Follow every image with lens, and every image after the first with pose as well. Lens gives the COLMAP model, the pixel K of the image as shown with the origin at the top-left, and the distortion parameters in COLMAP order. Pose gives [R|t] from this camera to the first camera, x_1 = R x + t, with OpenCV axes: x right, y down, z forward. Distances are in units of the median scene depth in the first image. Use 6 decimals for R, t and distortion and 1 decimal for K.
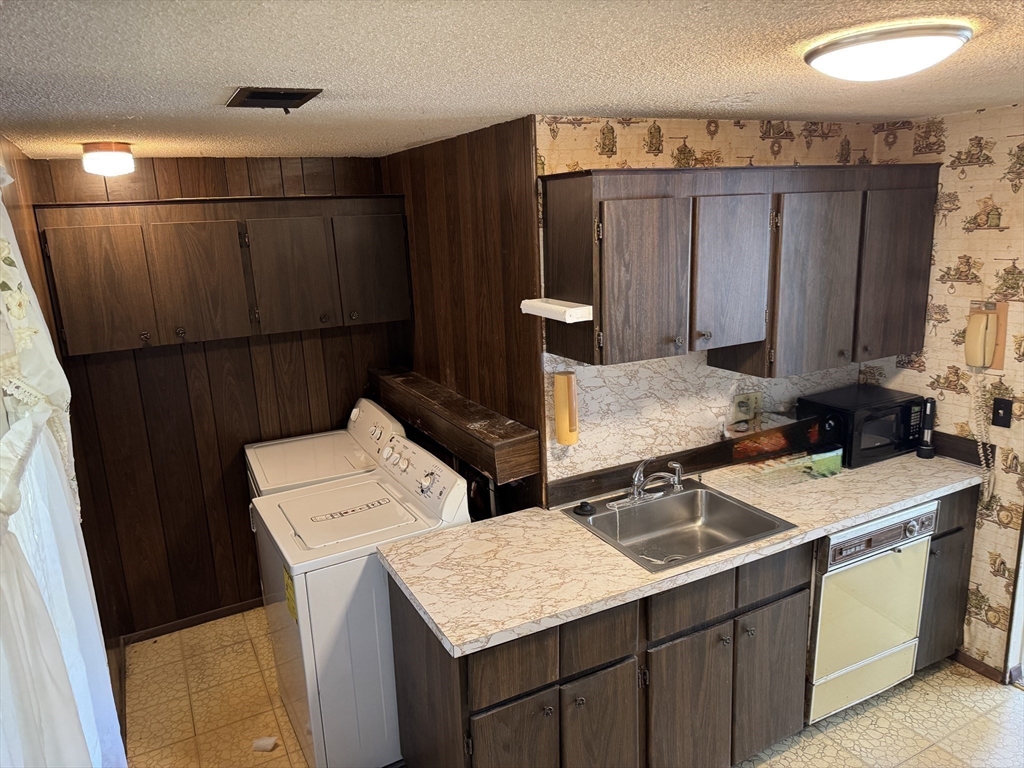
lens RADIAL K [[726.1, 0, 510.0], [0, 726.1, 384.9], [0, 0, 1]] dist [0.070861, -0.089782]
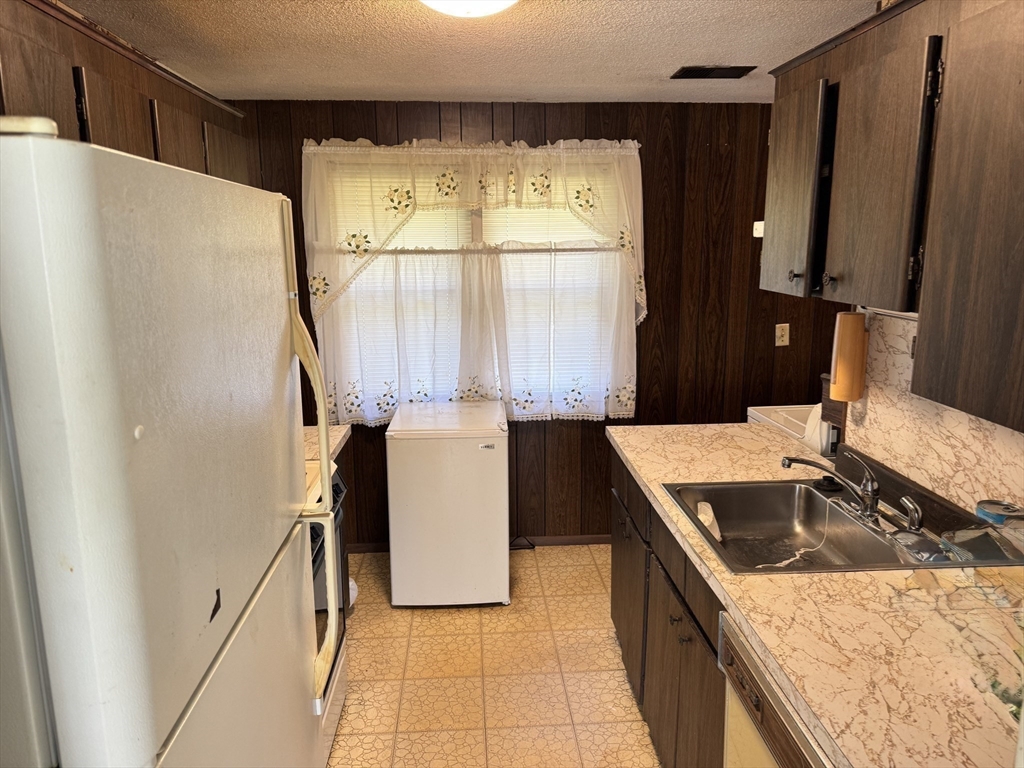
lens RADIAL K [[726.1, 0, 513.6], [0, 726.1, 385.9], [0, 0, 1]] dist [0.070861, -0.089782]
pose [[-0.415999, 0.218595, -0.882701, 0.938407], [-0.187758, 0.929116, 0.318576, -0.127124], [0.889770, 0.298262, -0.345468, 0.919370]]
